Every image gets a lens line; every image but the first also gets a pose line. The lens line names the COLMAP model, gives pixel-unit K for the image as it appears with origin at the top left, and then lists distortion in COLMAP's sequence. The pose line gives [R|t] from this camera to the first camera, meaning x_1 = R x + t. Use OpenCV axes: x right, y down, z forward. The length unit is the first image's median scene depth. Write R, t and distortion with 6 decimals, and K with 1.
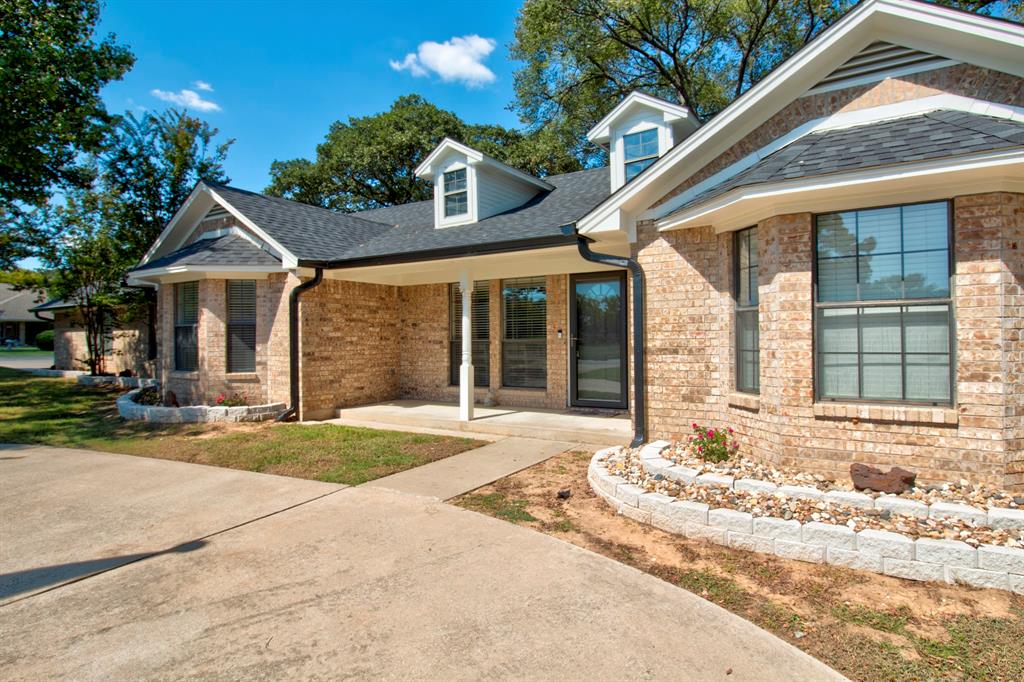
lens RADIAL K [[561.6, 0, 512.0], [0, 561.6, 341.0], [0, 0, 1]] dist [0.004040, 0.000262]
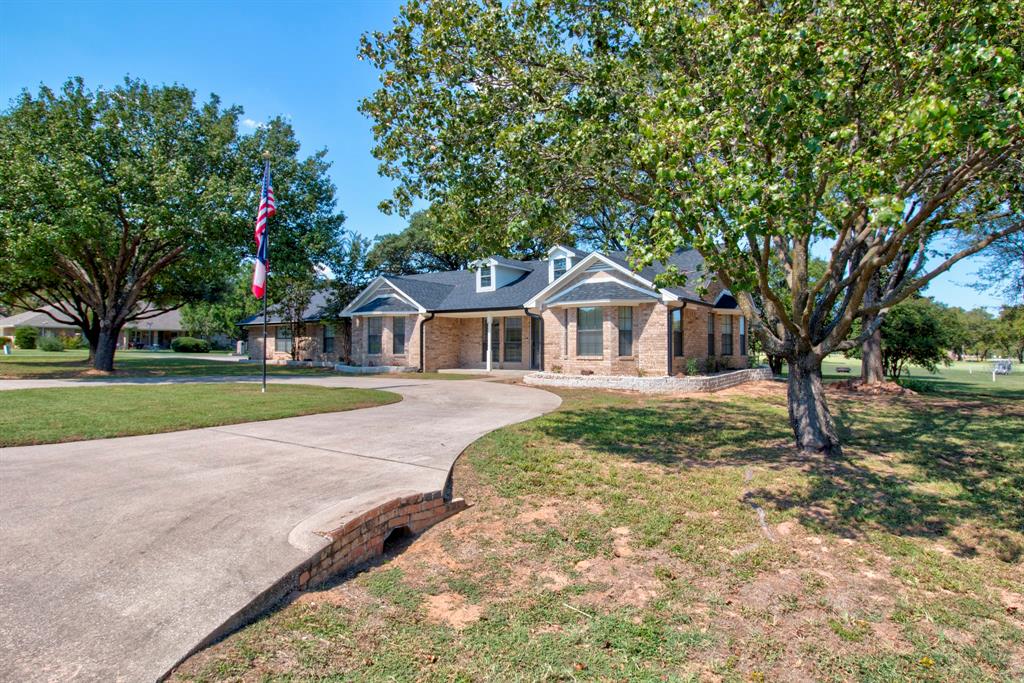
lens RADIAL K [[561.6, 0, 512.0], [0, 561.6, 341.5], [0, 0, 1]] dist [0.004040, 0.000262]
pose [[0.998634, 0.009644, -0.051350, 0.146668], [-0.010690, 0.999740, -0.020141, 0.047122], [0.051143, 0.020663, 0.998478, -1.488559]]
